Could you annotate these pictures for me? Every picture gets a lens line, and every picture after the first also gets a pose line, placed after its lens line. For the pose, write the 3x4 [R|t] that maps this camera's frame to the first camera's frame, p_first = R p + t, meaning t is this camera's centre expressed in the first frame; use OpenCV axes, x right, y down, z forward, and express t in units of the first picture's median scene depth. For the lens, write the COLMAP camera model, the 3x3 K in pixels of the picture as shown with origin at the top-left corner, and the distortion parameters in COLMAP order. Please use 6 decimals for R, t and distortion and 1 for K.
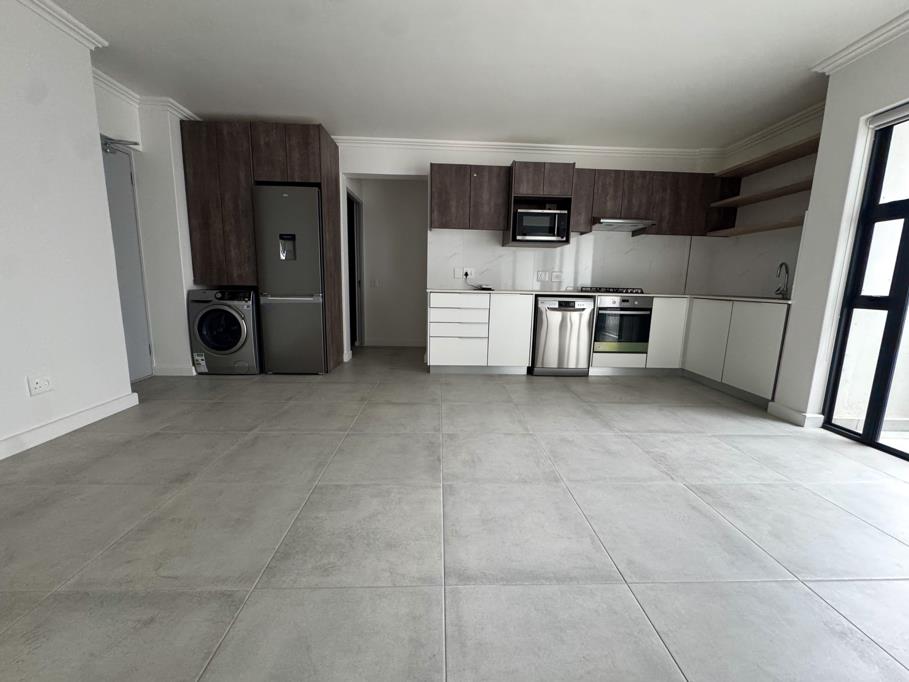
lens RADIAL K [[362.2, 0, 454.1], [0, 362.2, 340.7], [0, 0, 1]] dist [-0.003401, 0.000416]
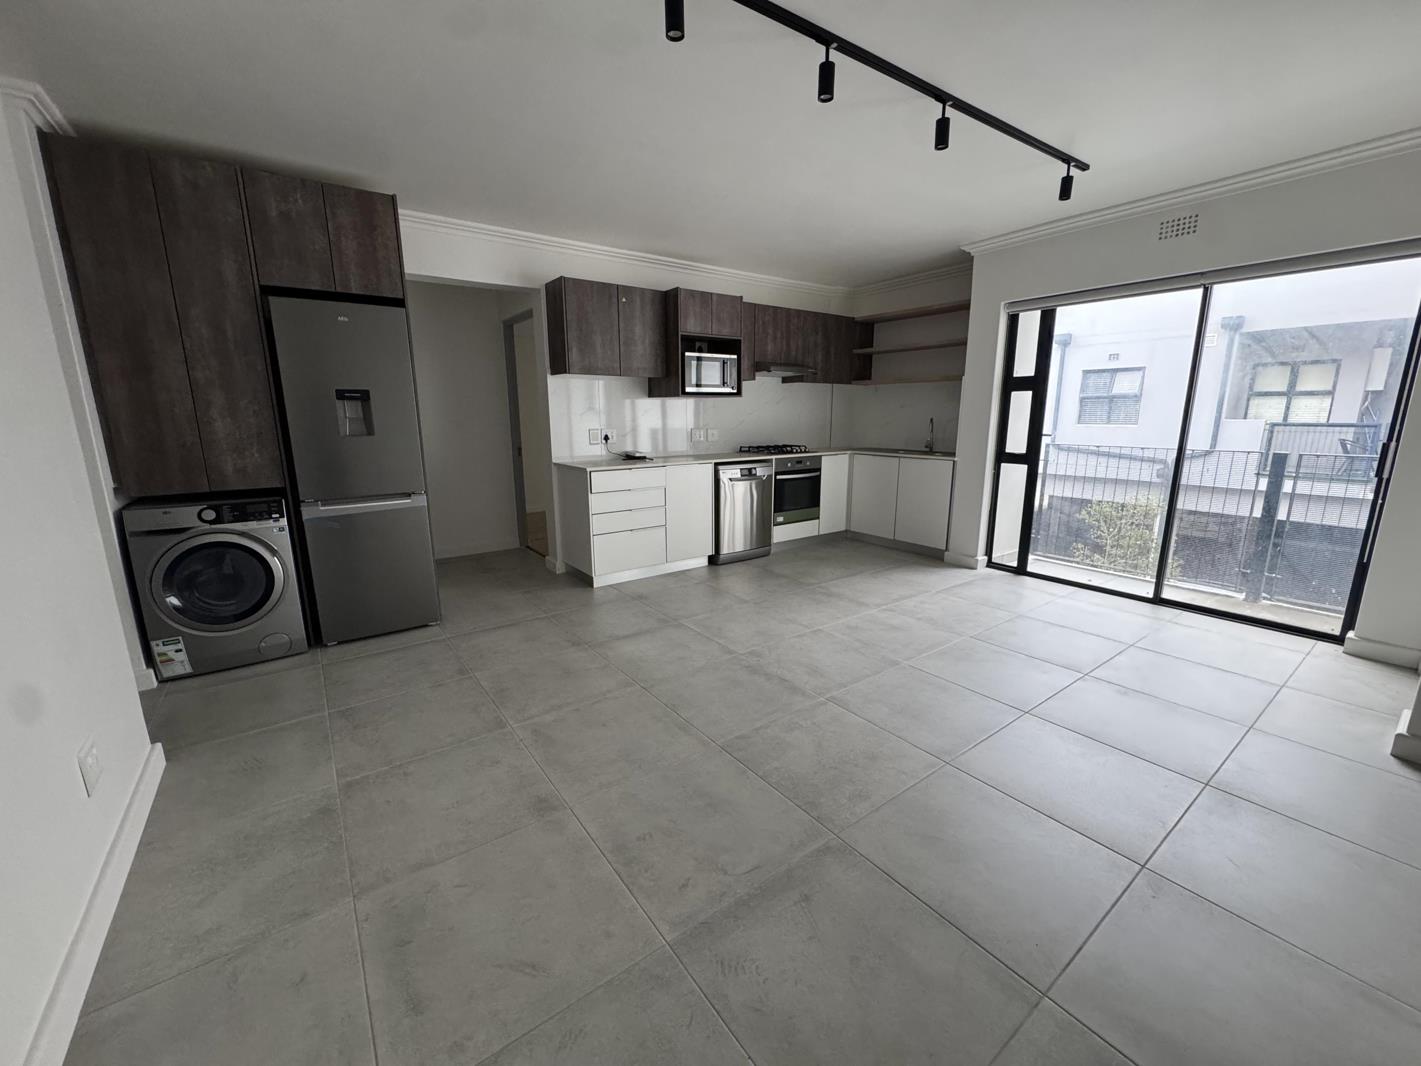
lens RADIAL K [[566.2, 0, 709.3], [0, 566.2, 533.2], [0, 0, 1]] dist [-0.003401, 0.000416]
pose [[0.829920, -0.141254, 0.539704, -0.576067], [0.111737, 0.989899, 0.087259, -0.104977], [-0.546579, -0.012113, 0.837320, -0.025995]]
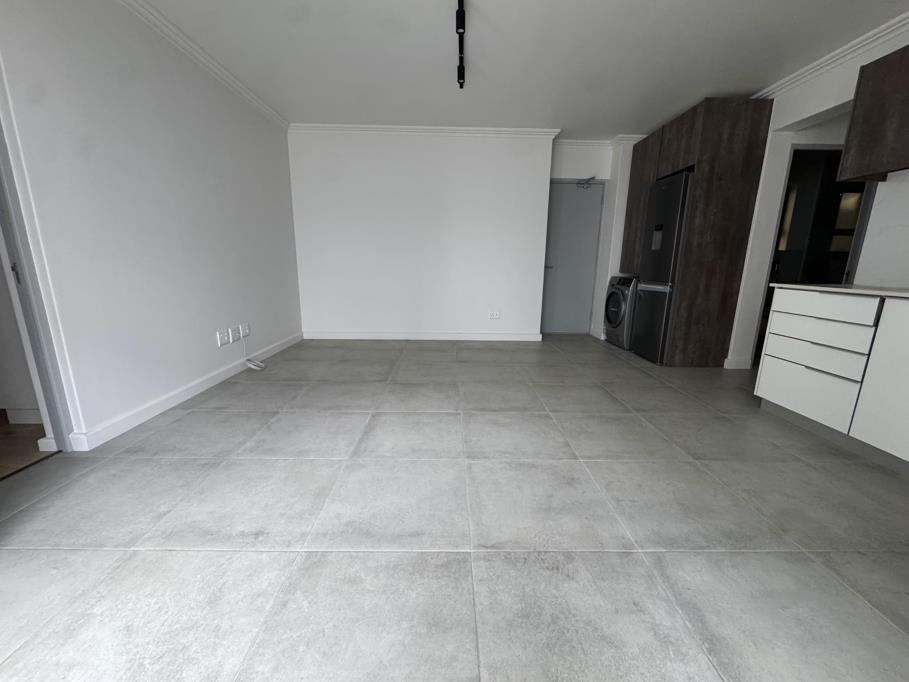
lens RADIAL K [[362.2, 0, 454.6], [0, 362.2, 341.2], [0, 0, 1]] dist [-0.003401, 0.000416]
pose [[-0.026703, 0.195016, -0.980437, 0.743839], [-0.174248, 0.964863, 0.196664, -0.080969], [0.984340, 0.176091, 0.008216, 0.530217]]
